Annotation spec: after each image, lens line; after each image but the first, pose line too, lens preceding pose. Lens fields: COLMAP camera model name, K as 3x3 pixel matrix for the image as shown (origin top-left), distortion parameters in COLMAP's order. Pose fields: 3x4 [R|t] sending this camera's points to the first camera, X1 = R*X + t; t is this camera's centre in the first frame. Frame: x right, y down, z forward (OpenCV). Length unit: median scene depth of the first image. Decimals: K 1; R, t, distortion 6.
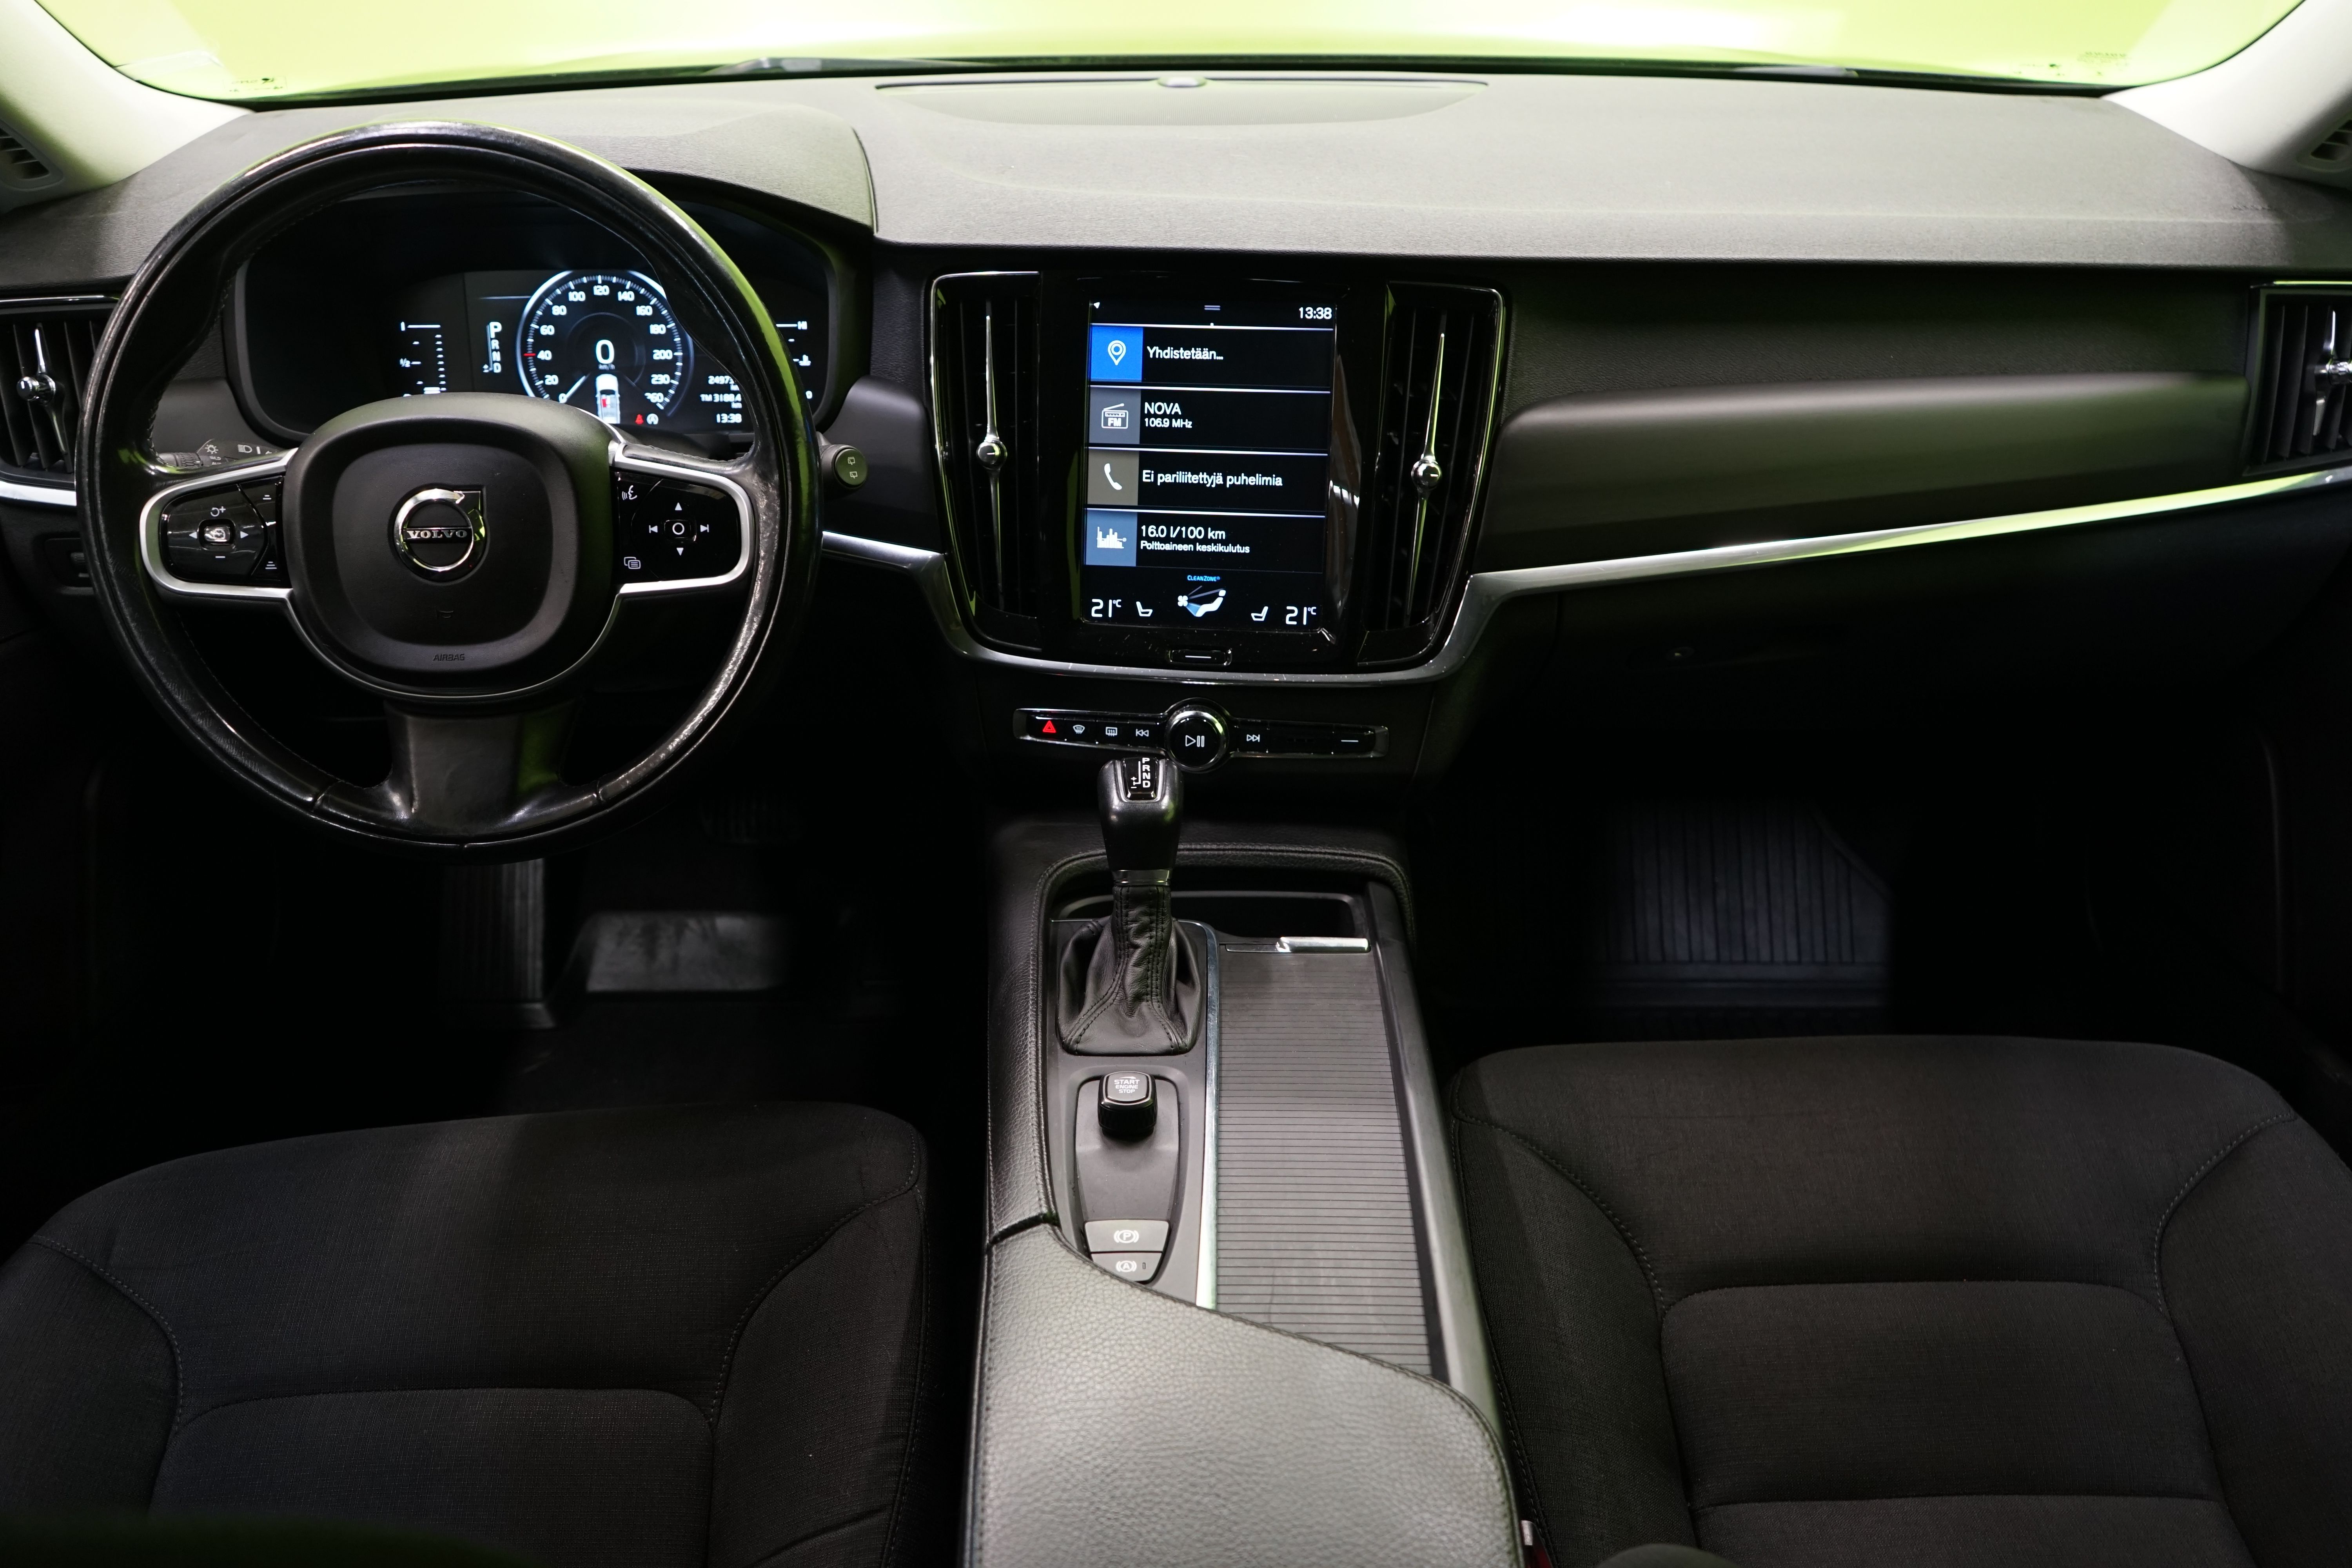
lens RADIAL K [[1862.6, 0, 1176.0], [0, 1862.6, 784.0], [0, 0, 1]] dist [-0.010143, -0.002511]
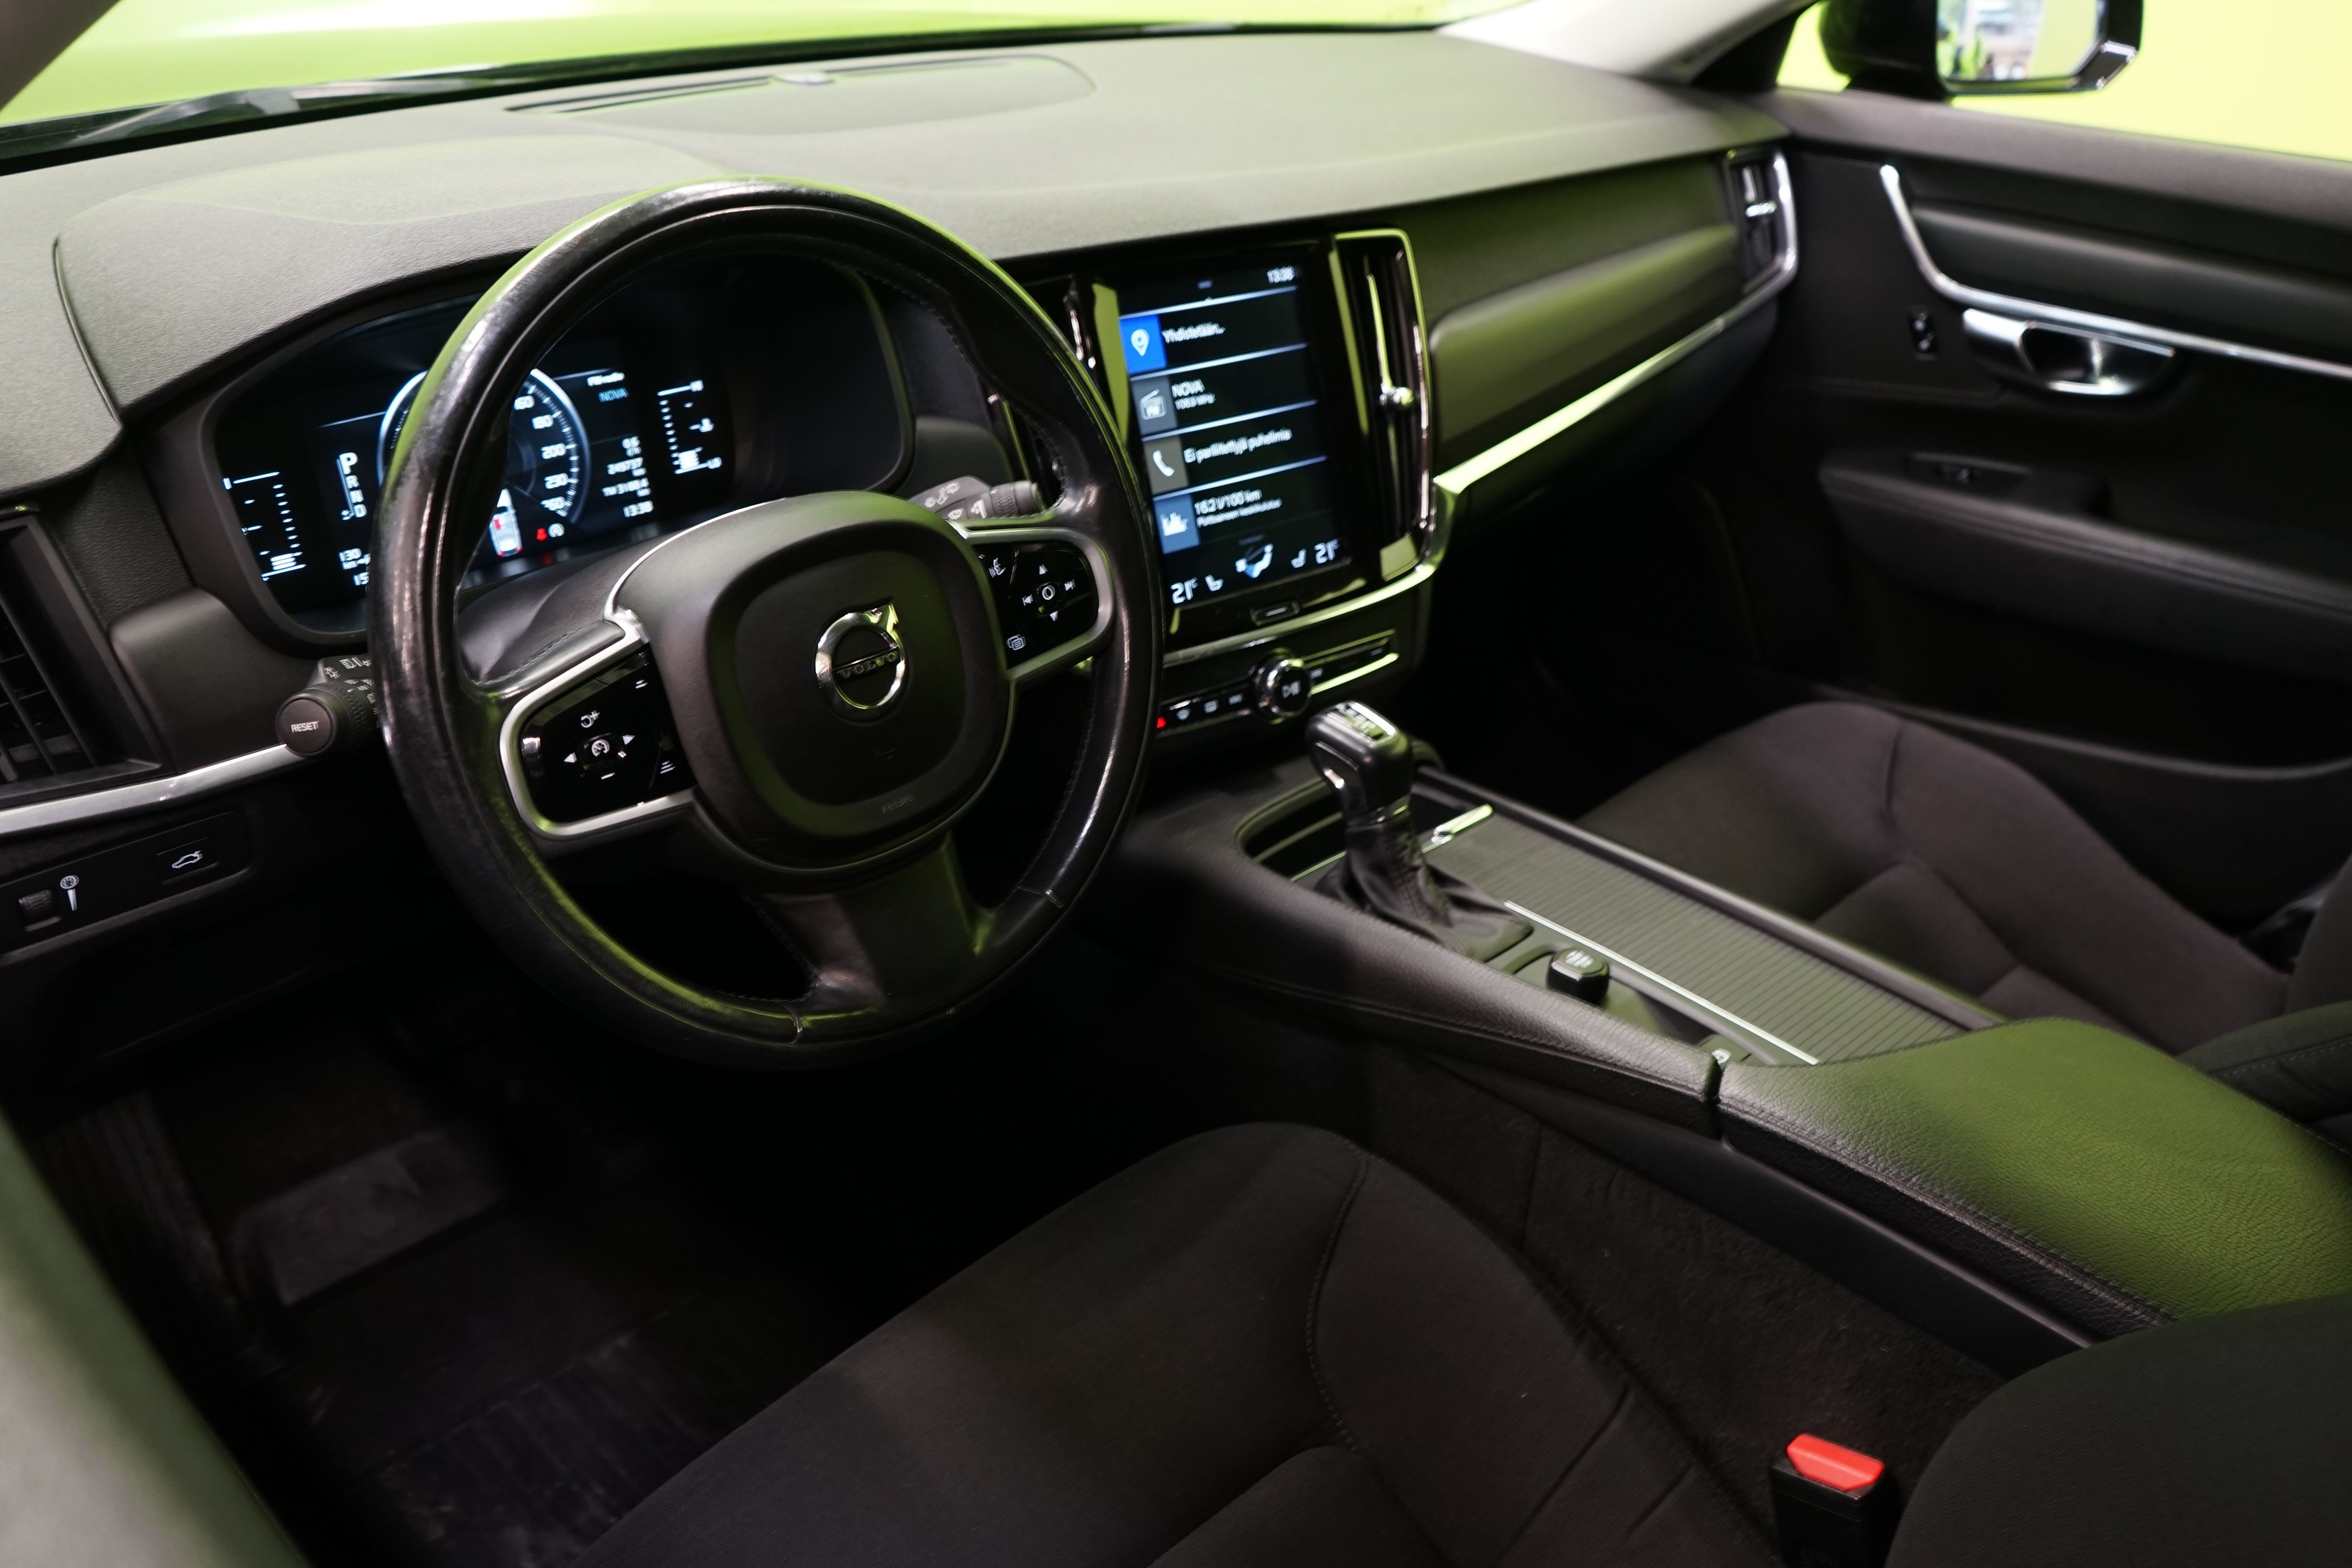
lens RADIAL K [[1862.6, 0, 1176.0], [0, 1862.6, 784.0], [0, 0, 1]] dist [-0.010143, -0.002511]
pose [[0.723905, -0.311928, 0.615356, -0.704413], [0.299940, 0.945540, 0.126452, -0.125432], [-0.621288, 0.093030, 0.778040, 0.220891]]
